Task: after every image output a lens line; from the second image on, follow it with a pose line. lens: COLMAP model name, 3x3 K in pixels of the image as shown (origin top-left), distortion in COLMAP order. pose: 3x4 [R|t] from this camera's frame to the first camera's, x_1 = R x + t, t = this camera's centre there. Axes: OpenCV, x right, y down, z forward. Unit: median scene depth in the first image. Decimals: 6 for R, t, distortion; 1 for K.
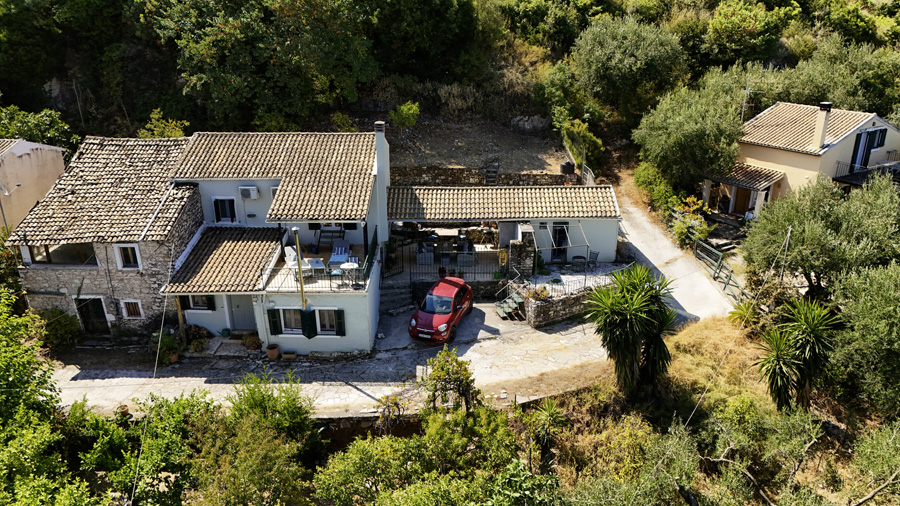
lens RADIAL K [[661.7, 0, 450.0], [0, 661.7, 253.0], [0, 0, 1]] dist [0.077054, -0.075307]
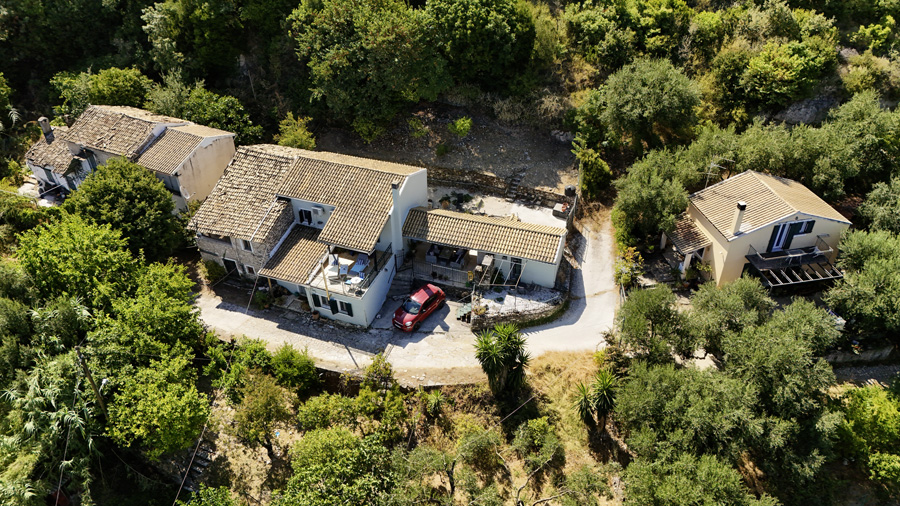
lens RADIAL K [[661.7, 0, 450.0], [0, 661.7, 253.0], [0, 0, 1]] dist [0.077054, -0.075307]
pose [[0.940760, 0.193125, -0.278699, 0.449600], [-0.109789, 0.951161, 0.288512, -0.475451], [0.320807, -0.240823, 0.916017, -0.374645]]
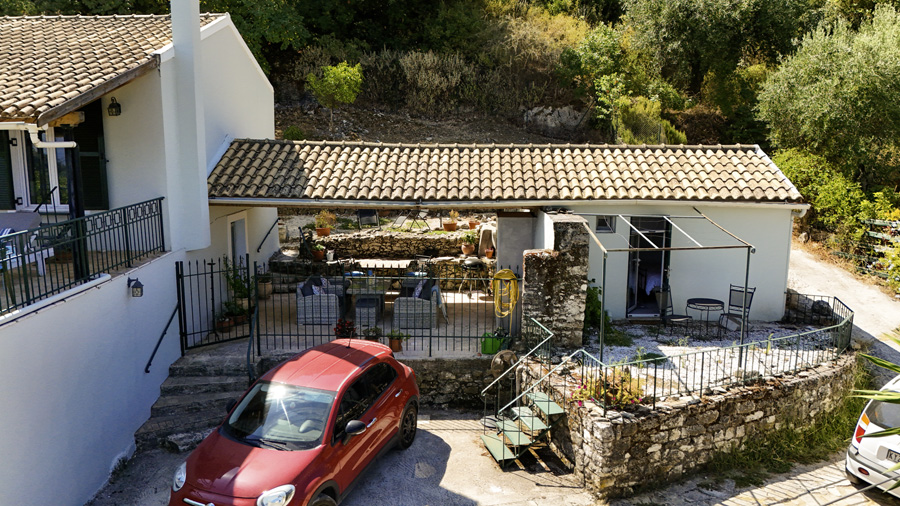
lens RADIAL K [[674.1, 0, 450.0], [0, 674.1, 253.0], [0, 0, 1]] dist [0.034612, -0.072800]
pose [[0.999768, 0.012262, -0.017737, 0.056595], [-0.015443, 0.981254, -0.192097, 0.058386], [0.015049, 0.192326, 0.981216, 0.630729]]
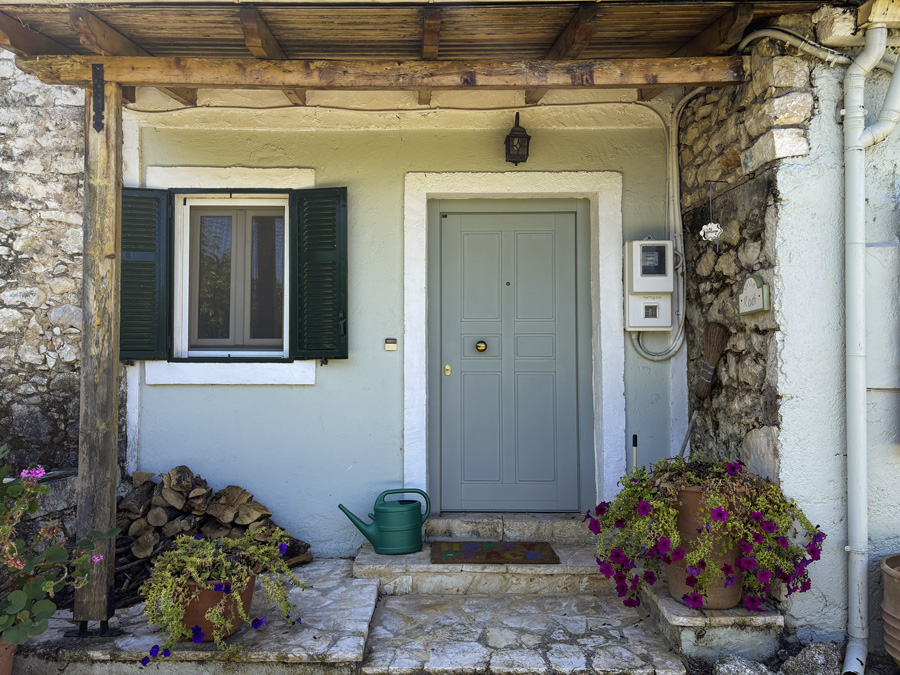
lens RADIAL K [[696.7, 0, 447.6], [0, 696.7, 343.5], [0, 0, 1]] dist [0.084011, -0.098703]
pose [[0.998028, 0.011975, 0.061622, -0.310247], [0.013774, 0.915942, -0.401074, 0.133889], [-0.061245, 0.401132, 0.913970, 0.784924]]
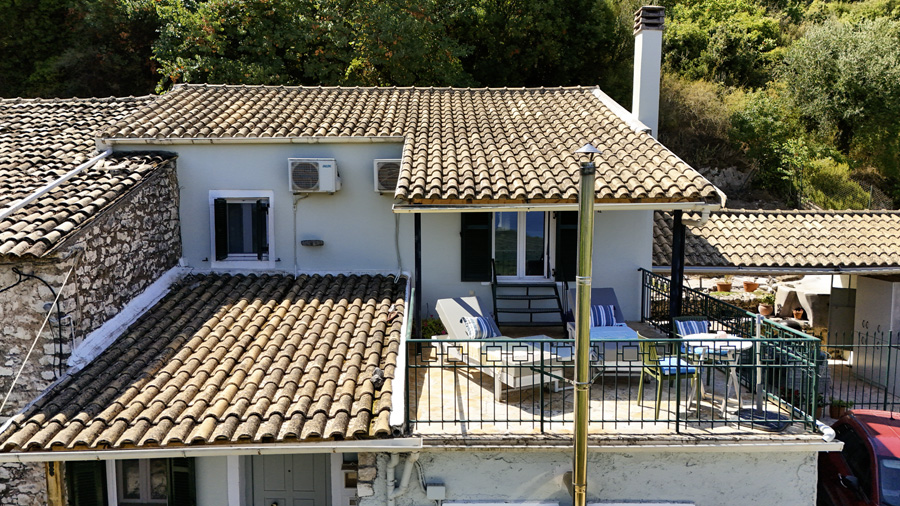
lens RADIAL K [[661.7, 0, 450.0], [0, 661.7, 253.0], [0, 0, 1]] dist [0.077054, -0.075307]
pose [[0.998844, 0.002606, 0.048008, -0.236103], [0.010165, 0.964510, -0.263849, 0.048075], [-0.046992, 0.264032, 0.963369, 0.631633]]
